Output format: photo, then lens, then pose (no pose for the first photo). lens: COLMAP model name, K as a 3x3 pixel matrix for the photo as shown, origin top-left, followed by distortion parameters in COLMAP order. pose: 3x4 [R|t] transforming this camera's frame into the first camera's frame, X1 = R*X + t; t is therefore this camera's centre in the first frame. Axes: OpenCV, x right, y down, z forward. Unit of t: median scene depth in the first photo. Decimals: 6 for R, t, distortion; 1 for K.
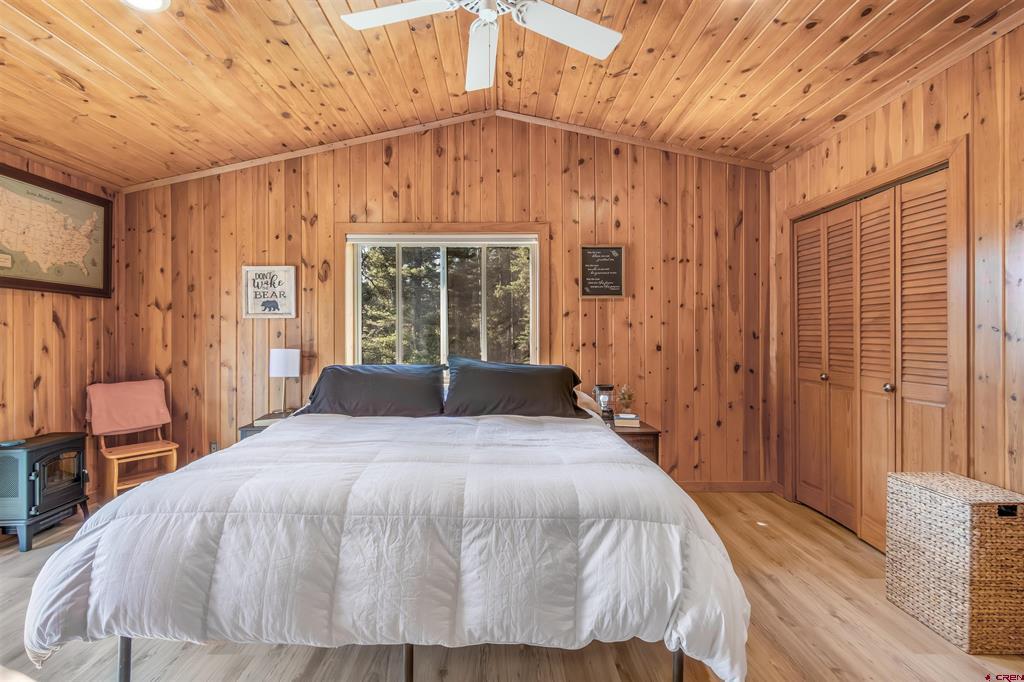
lens RADIAL K [[486.6, 0, 507.7], [0, 486.6, 334.6], [0, 0, 1]] dist [0.002815, -0.003143]
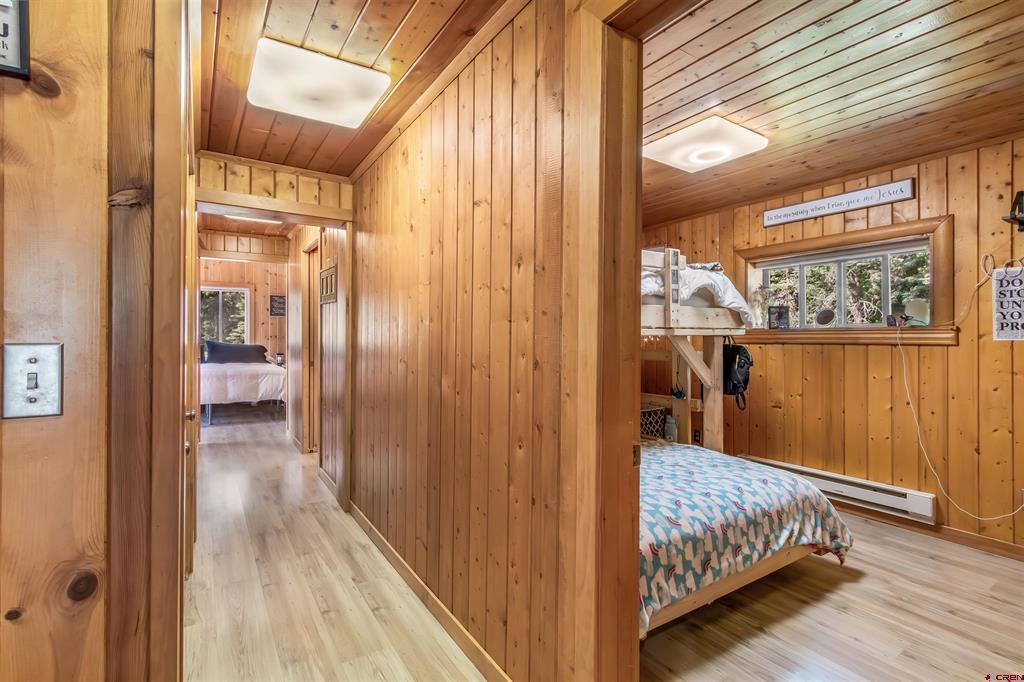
lens RADIAL K [[486.6, 0, 512.7], [0, 486.6, 332.2], [0, 0, 1]] dist [0.002815, -0.003143]
pose [[0.851999, 0.002463, 0.523538, -0.086124], [-0.003348, 0.999994, 0.000744, -0.006868], [-0.523533, -0.002387, 0.852002, -1.719036]]
